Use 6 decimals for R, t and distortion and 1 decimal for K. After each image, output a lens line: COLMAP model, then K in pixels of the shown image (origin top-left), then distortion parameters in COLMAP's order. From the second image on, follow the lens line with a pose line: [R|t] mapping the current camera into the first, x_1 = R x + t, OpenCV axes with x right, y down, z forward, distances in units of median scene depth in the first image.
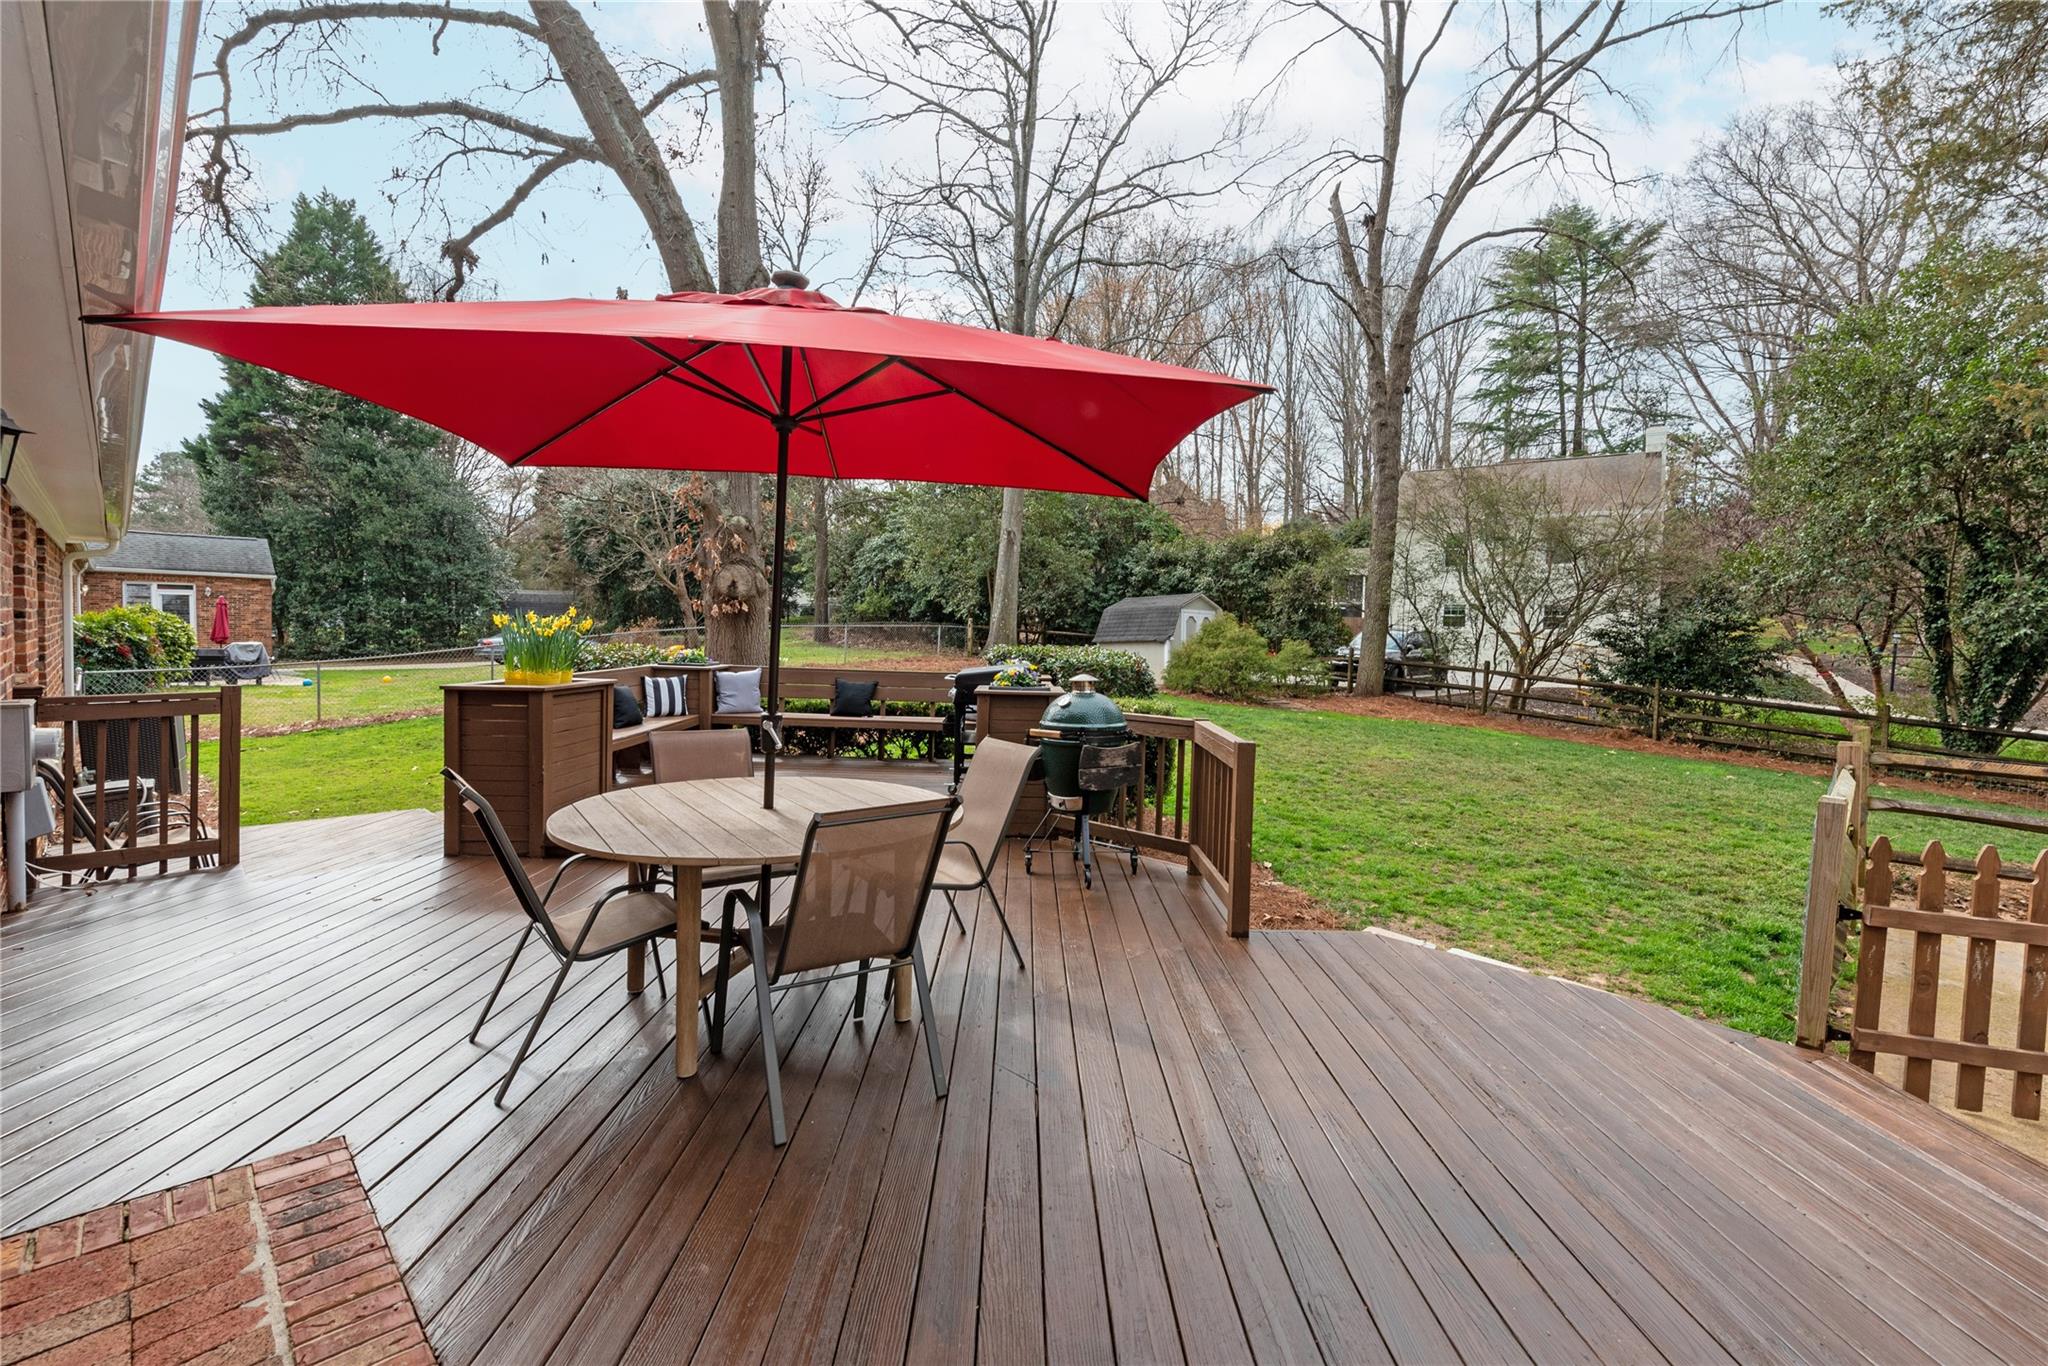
lens RADIAL K [[889.9, 0, 1030.9], [0, 889.9, 673.0], [0, 0, 1]] dist [0.008838, -0.000300]
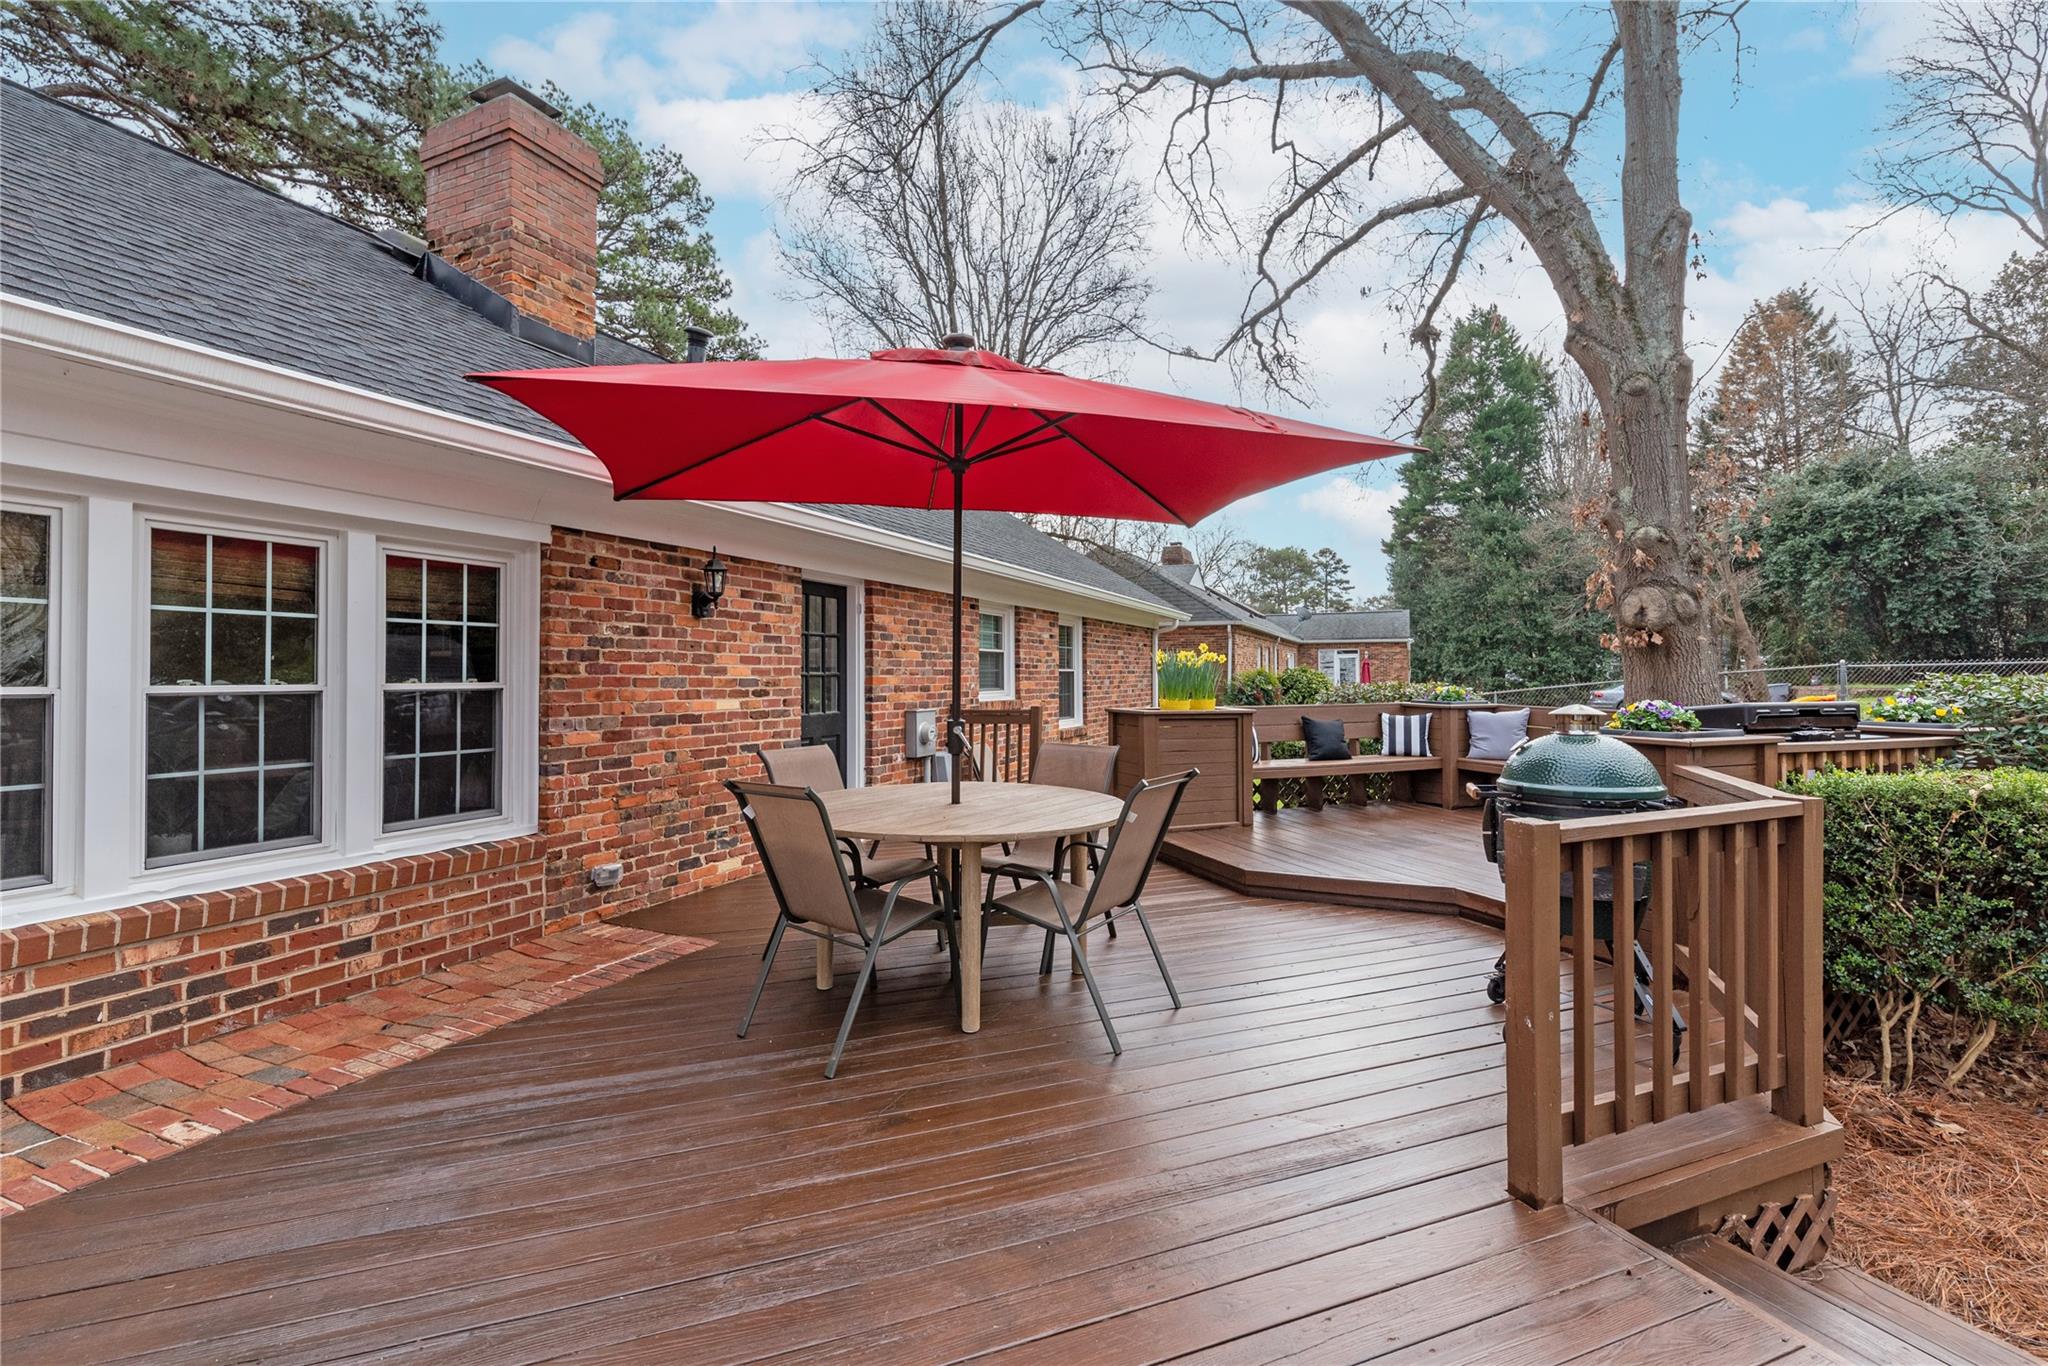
lens RADIAL K [[889.9, 0, 1029.3], [0, 889.9, 673.5], [0, 0, 1]] dist [0.008838, -0.000300]
pose [[0.349364, -0.024542, -0.936666, 0.230821], [-0.034825, 0.998626, -0.039154, 0.008035], [0.936340, 0.046298, 0.348029, 0.197737]]
